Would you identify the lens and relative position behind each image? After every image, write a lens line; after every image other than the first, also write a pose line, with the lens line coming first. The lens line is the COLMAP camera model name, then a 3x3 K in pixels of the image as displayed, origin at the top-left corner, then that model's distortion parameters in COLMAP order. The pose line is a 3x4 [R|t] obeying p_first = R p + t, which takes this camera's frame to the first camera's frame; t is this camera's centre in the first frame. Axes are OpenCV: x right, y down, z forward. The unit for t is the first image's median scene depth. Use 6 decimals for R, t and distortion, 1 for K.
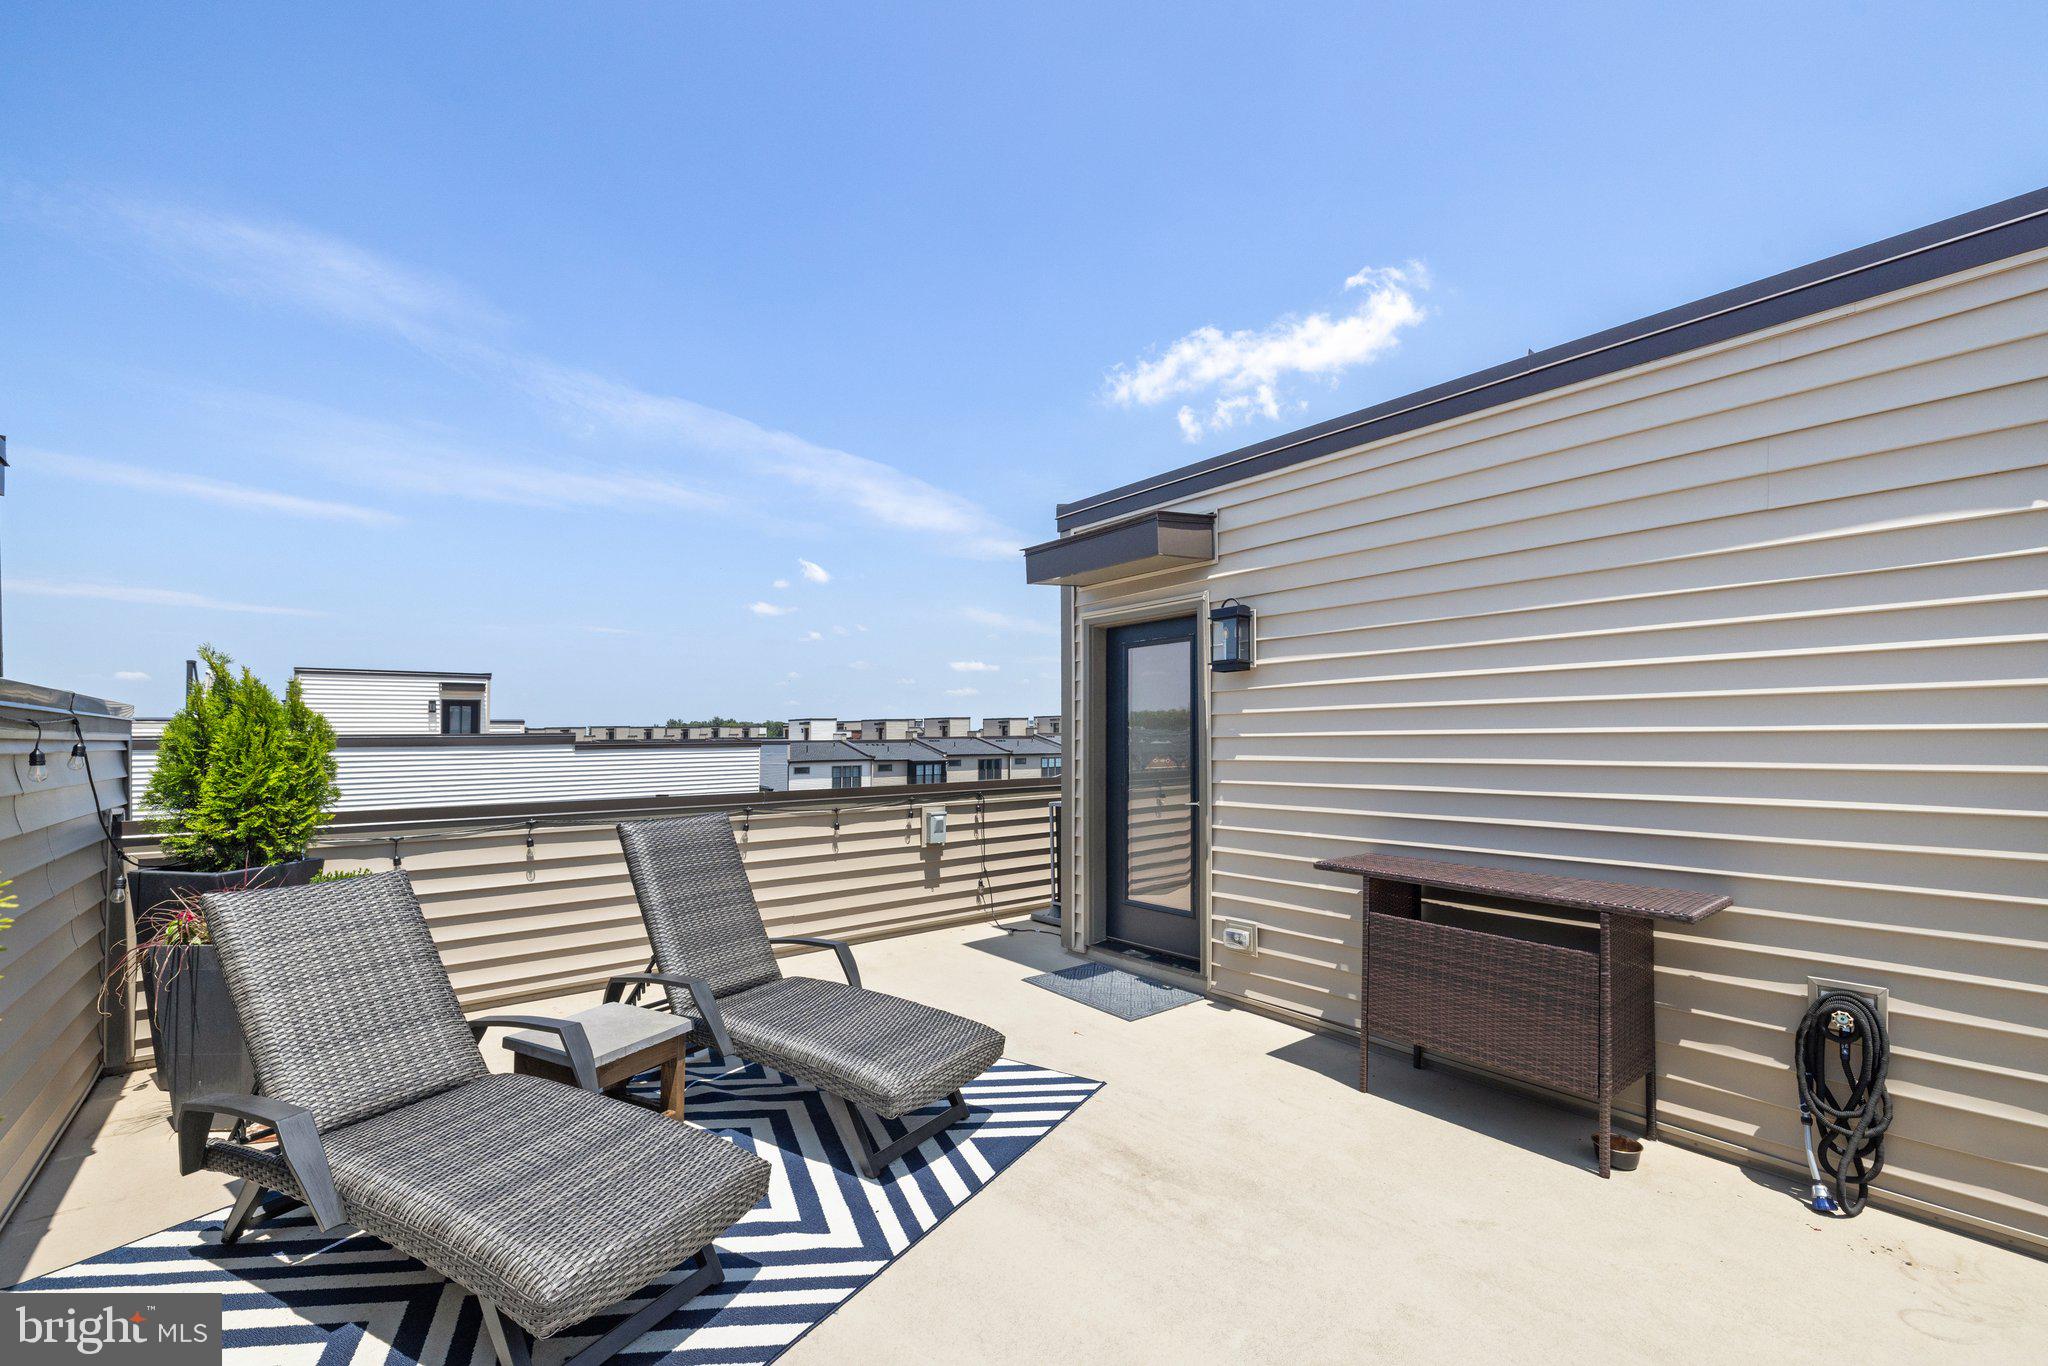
lens RADIAL K [[890.5, 0, 1031.5], [0, 890.5, 766.4], [0, 0, 1]] dist [0.001922, -0.000593]
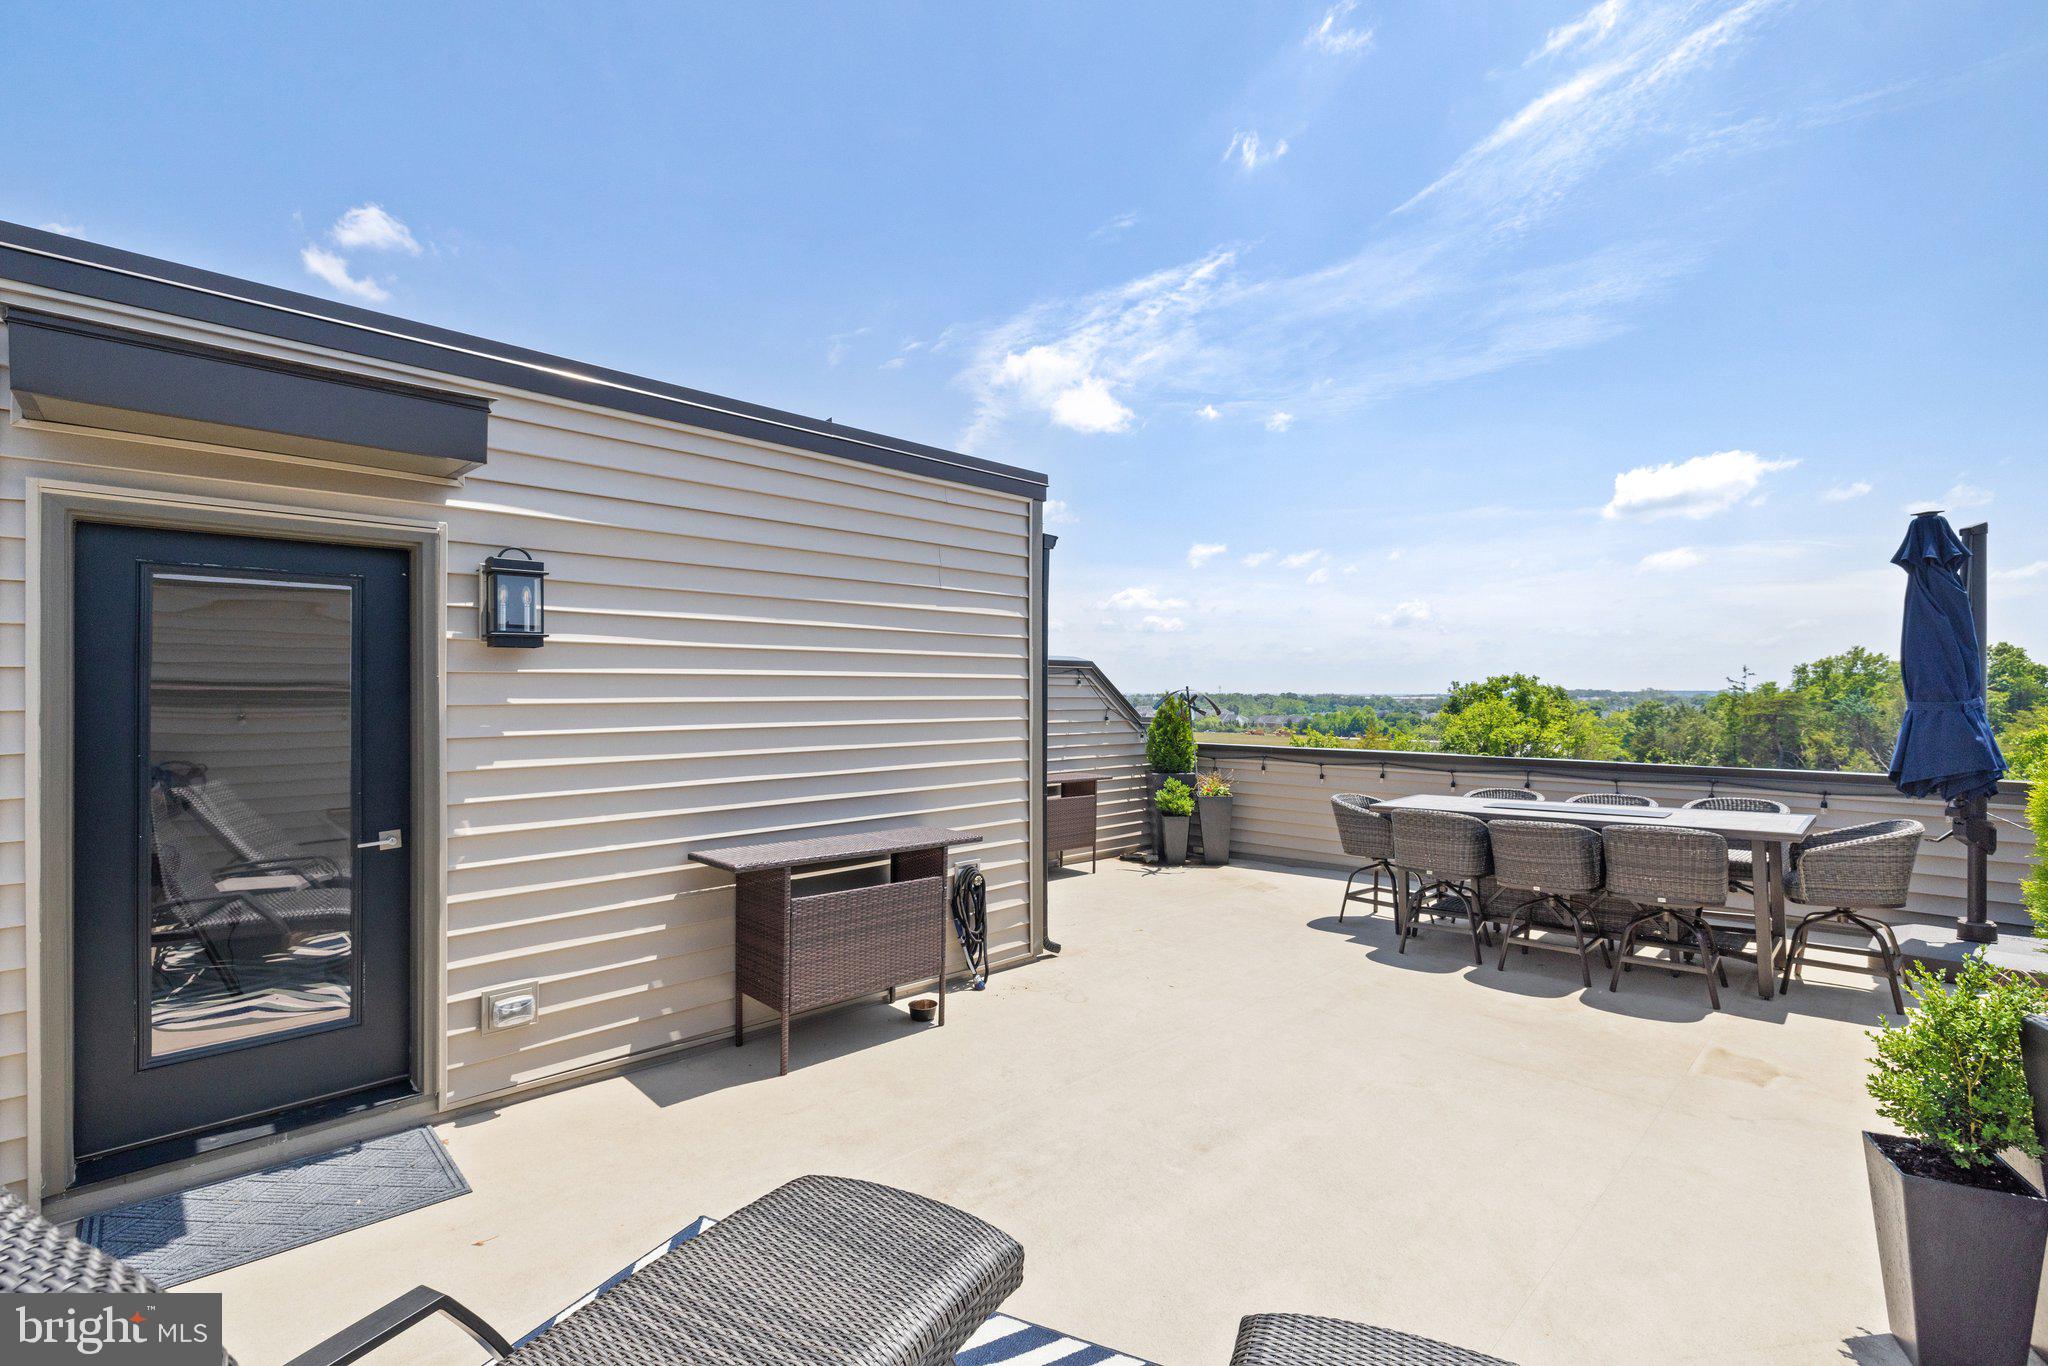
lens RADIAL K [[890.5, 0, 1040.8], [0, 890.5, 710.5], [0, 0, 1]] dist [0.001922, -0.000593]
pose [[-0.110704, -0.016530, 0.993716, -0.556714], [0.026162, 0.999467, 0.019540, -0.057414], [-0.993509, 0.028161, -0.110213, 0.657454]]
